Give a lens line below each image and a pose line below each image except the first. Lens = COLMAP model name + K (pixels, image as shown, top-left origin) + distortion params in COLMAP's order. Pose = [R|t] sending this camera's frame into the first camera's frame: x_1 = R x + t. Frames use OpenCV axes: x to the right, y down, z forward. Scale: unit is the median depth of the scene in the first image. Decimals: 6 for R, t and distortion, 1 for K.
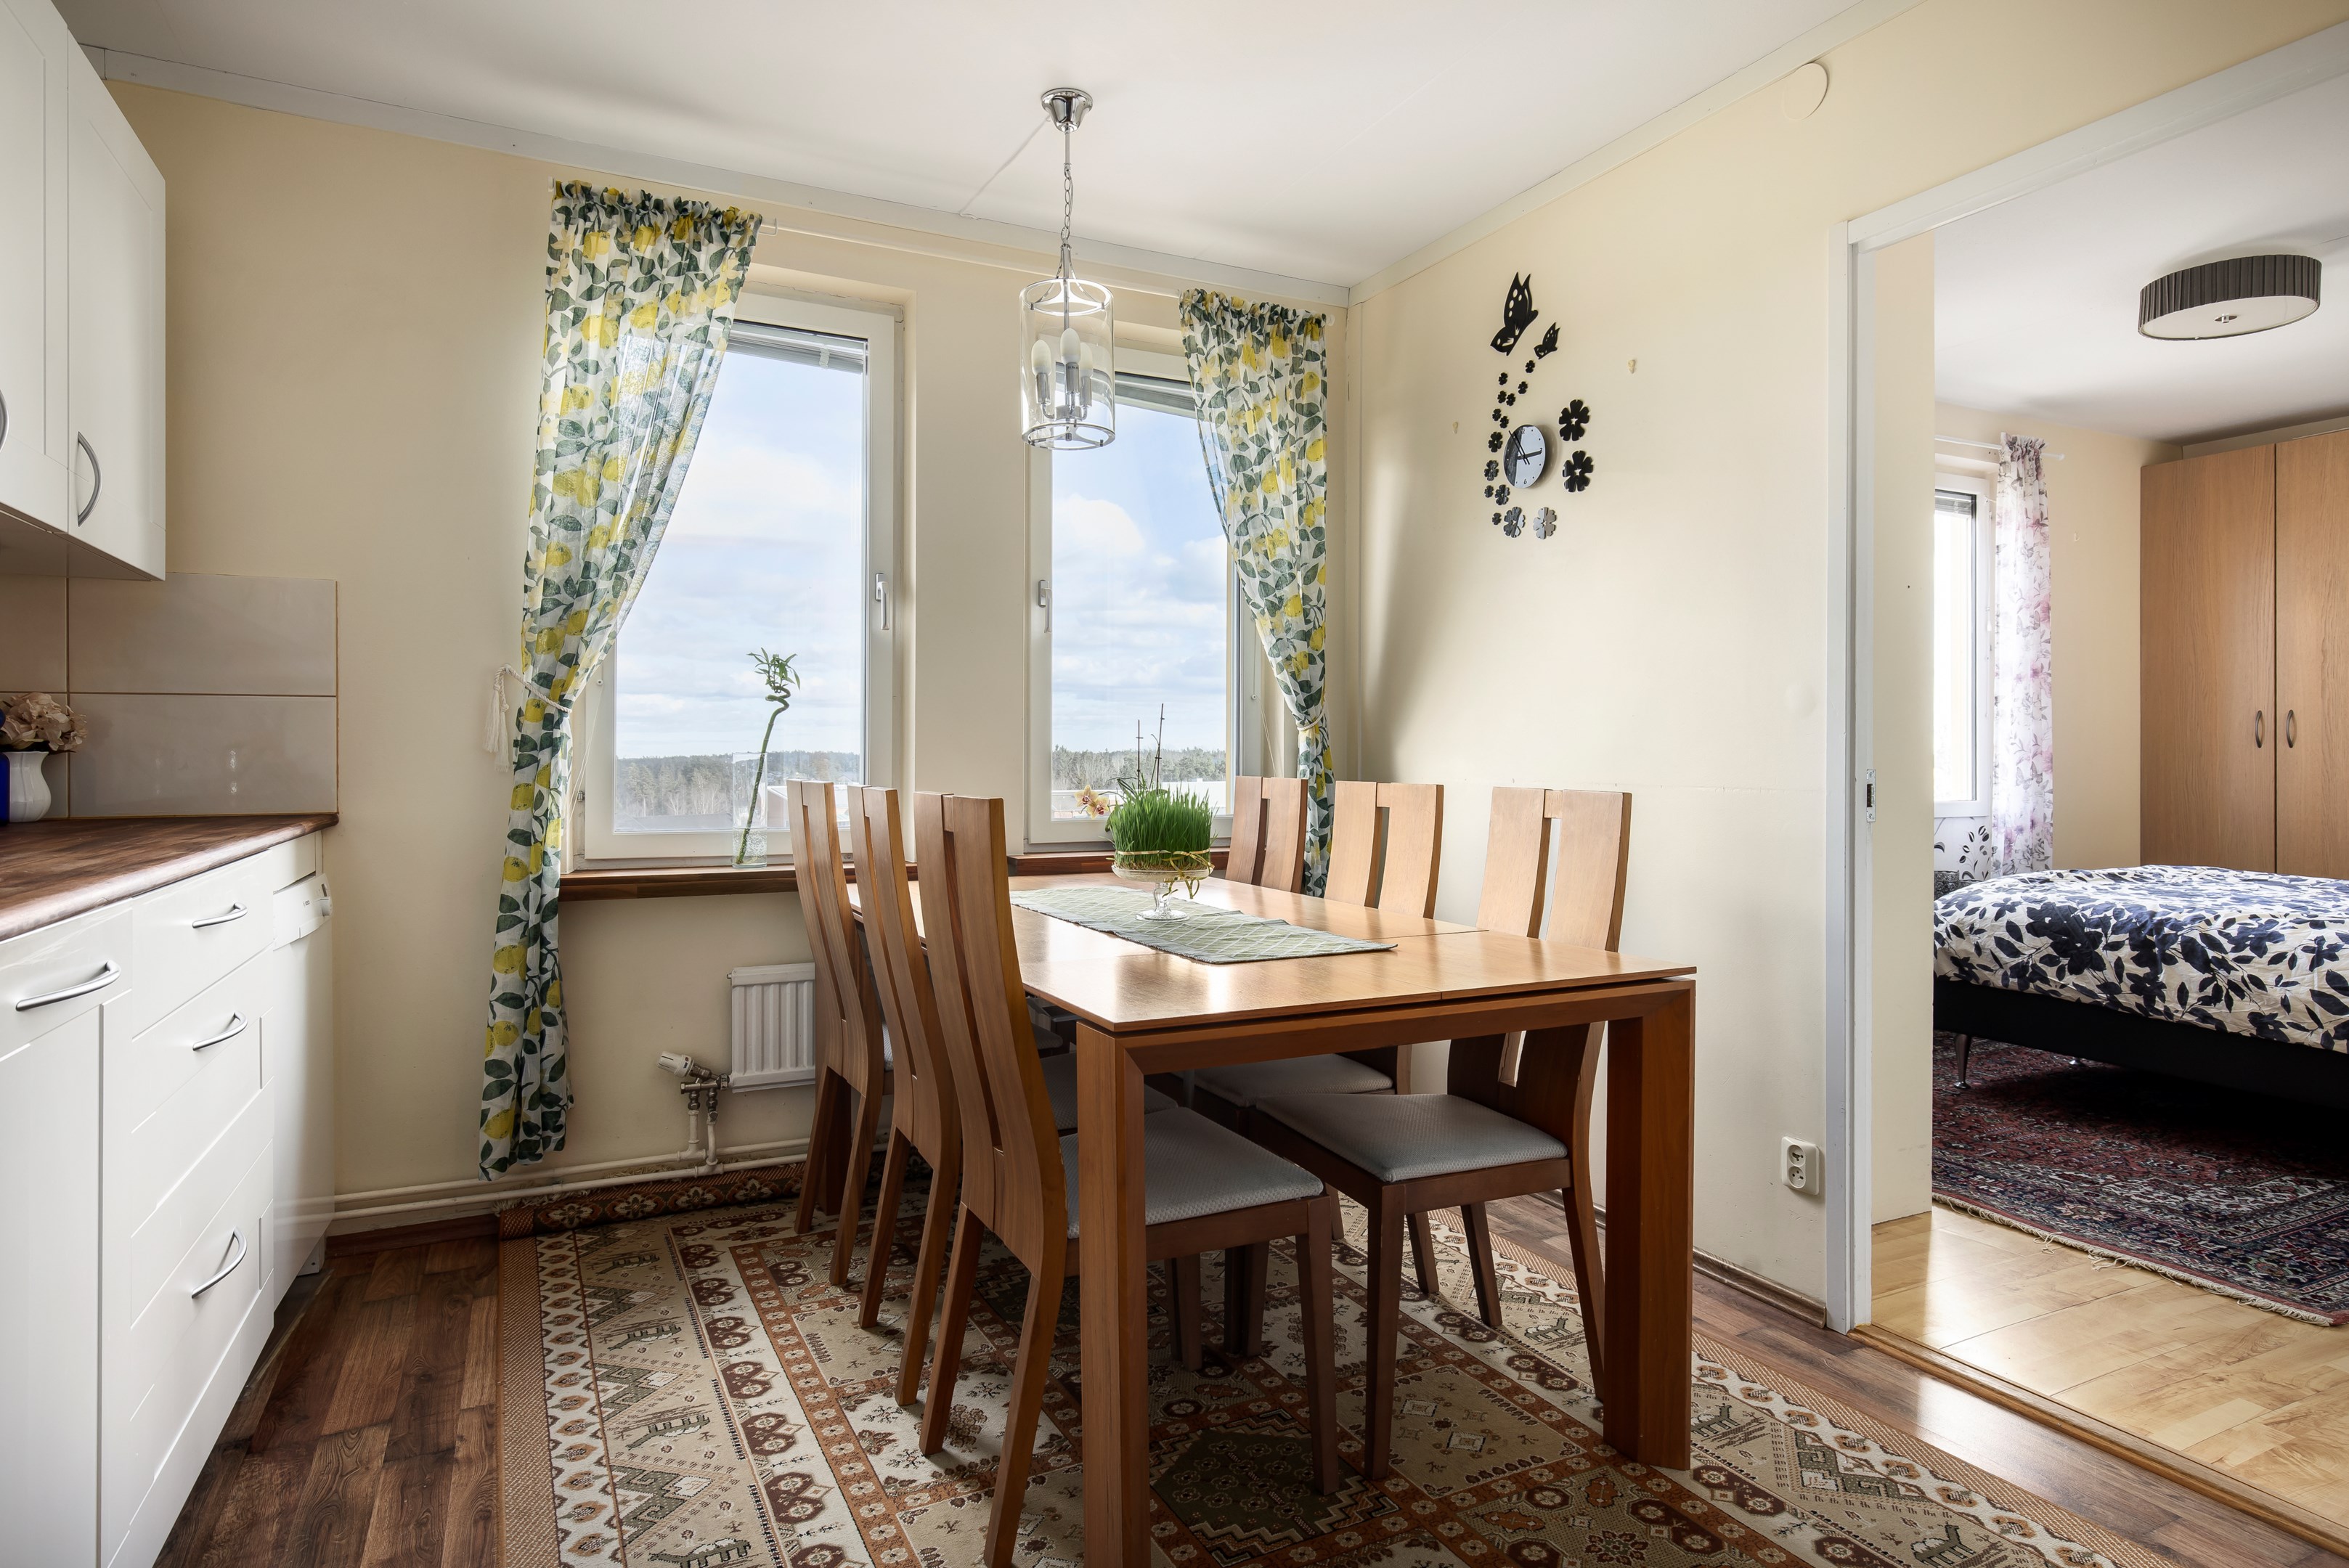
lens RADIAL K [[1282.0, 0, 1191.2], [0, 1282.0, 759.5], [0, 0, 1]] dist [-0.000179, -0.001488]
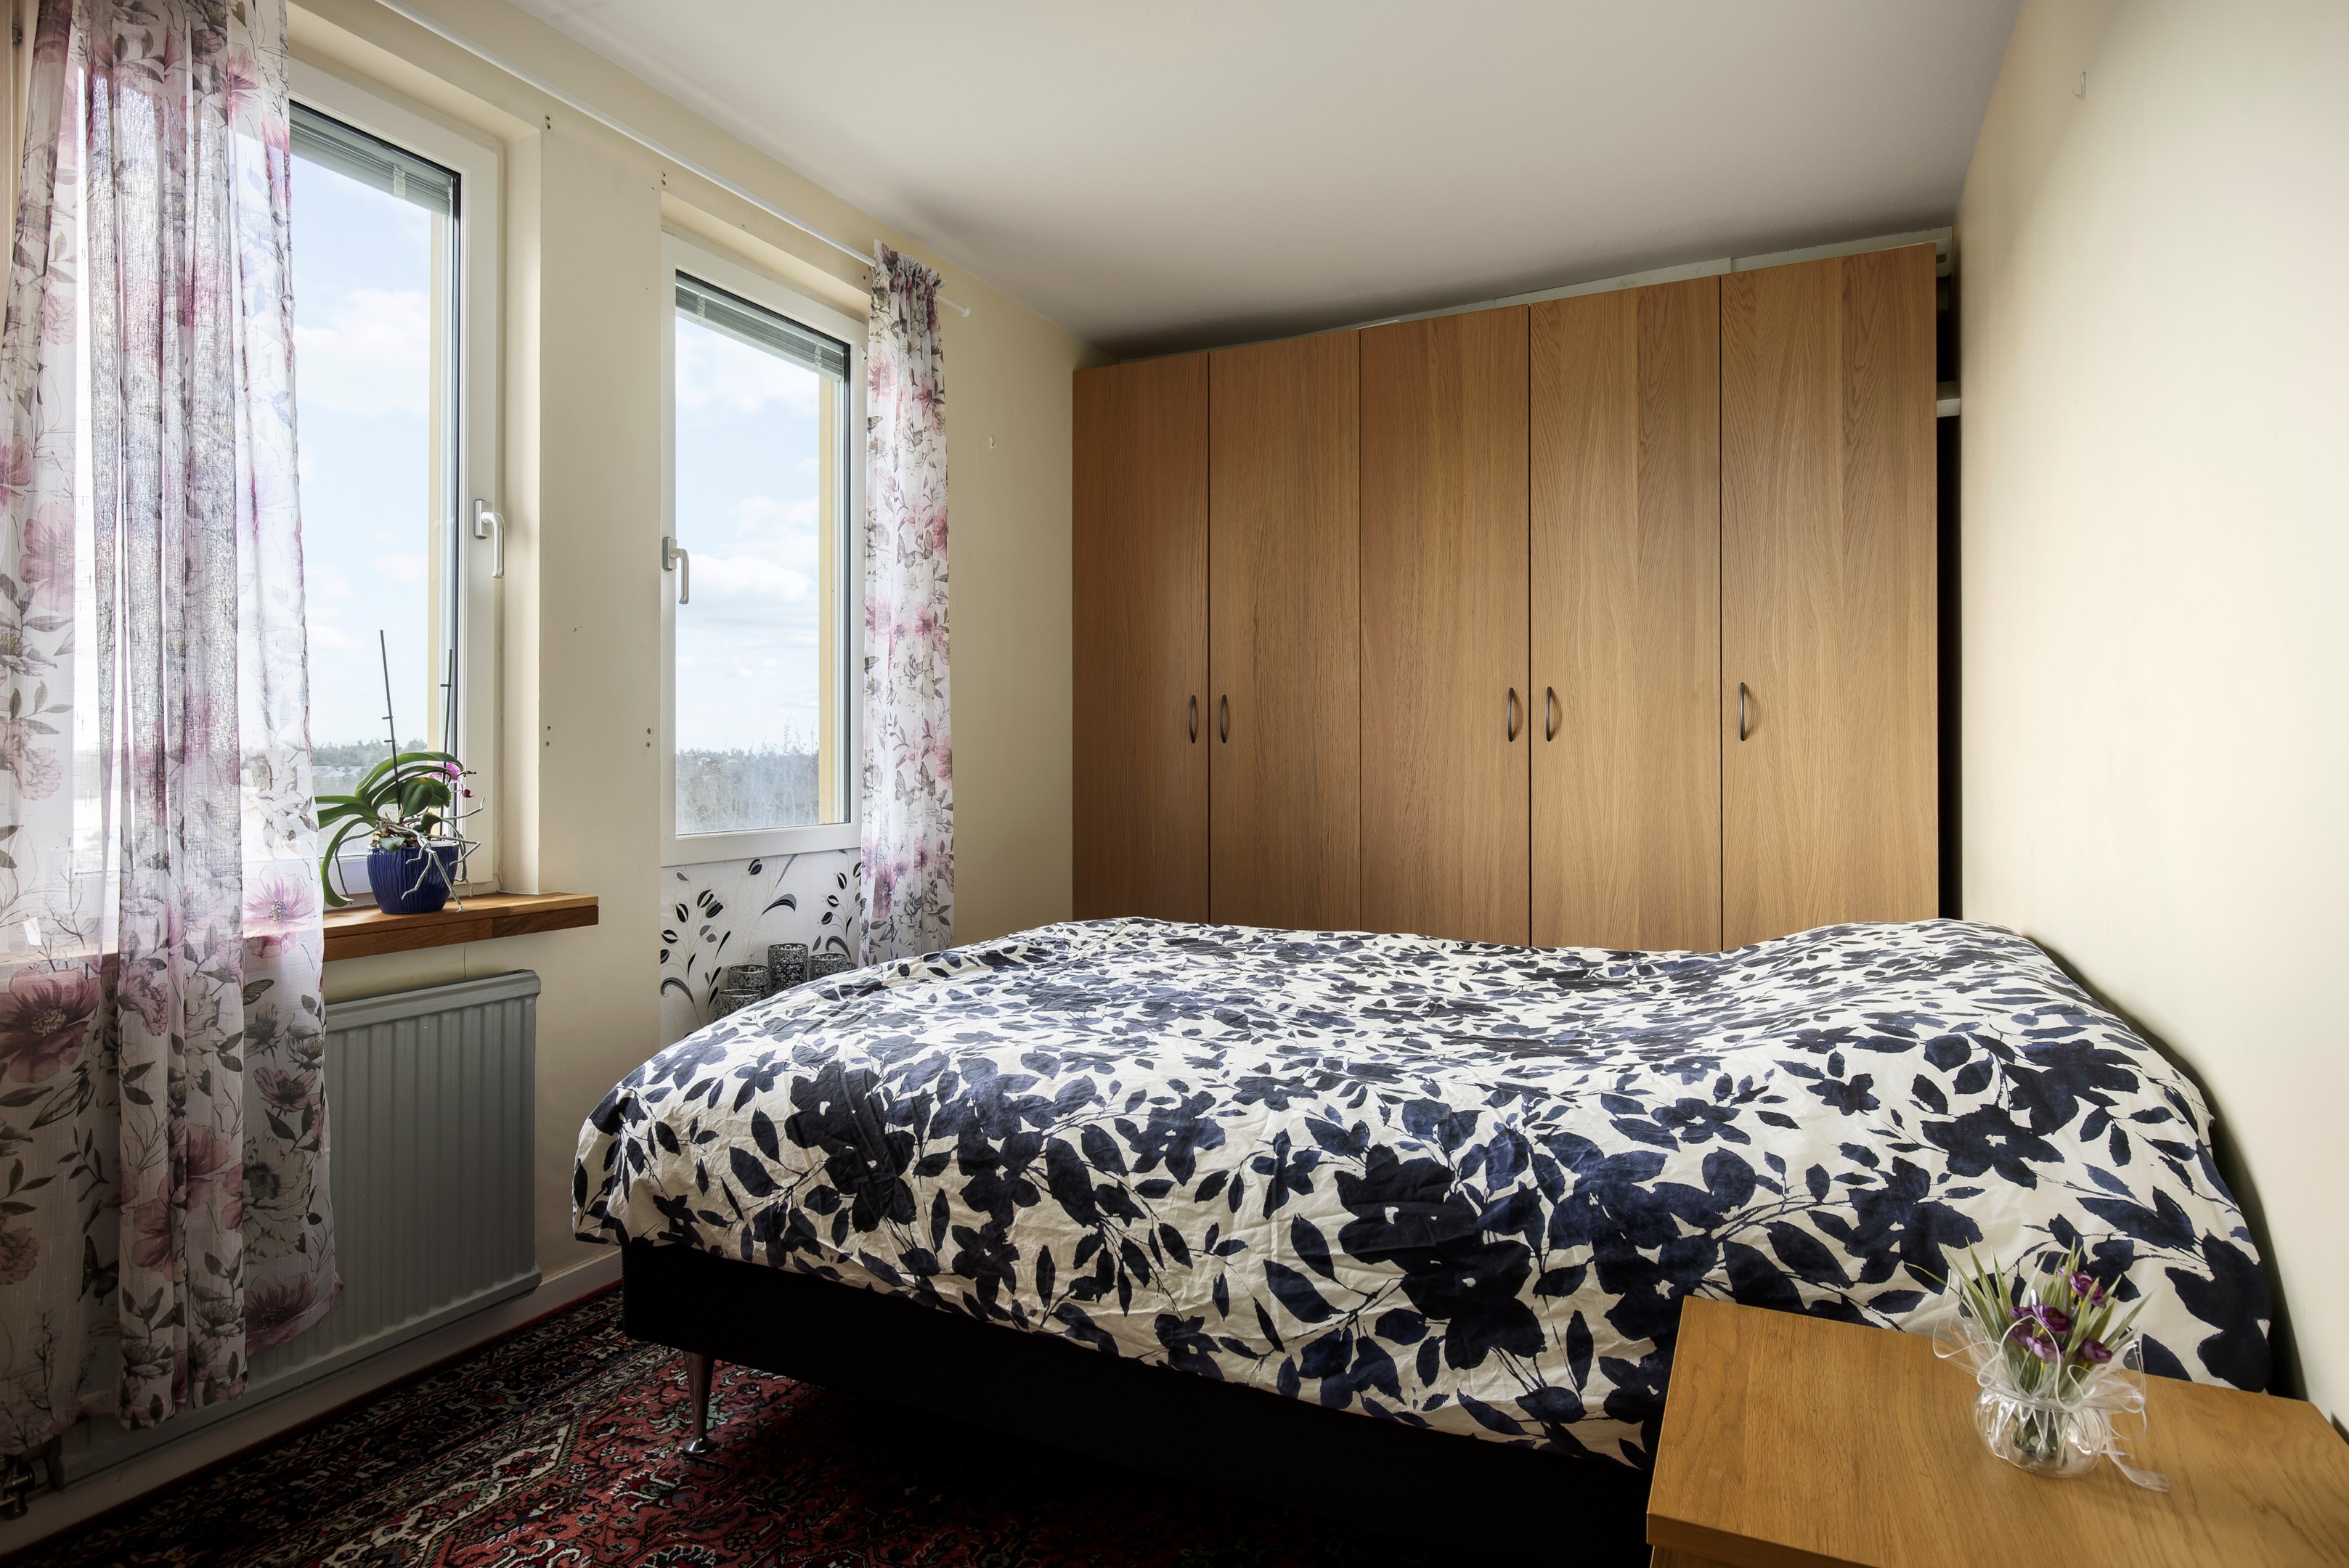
lens RADIAL K [[1282.0, 0, 1191.2], [0, 1282.0, 759.5], [0, 0, 1]] dist [-0.000179, -0.001488]
pose [[0.775278, -0.001595, 0.631618, 0.380012], [0.000838, 0.999999, 0.001496, -0.000507], [-0.631619, -0.000631, 0.775278, 0.442926]]
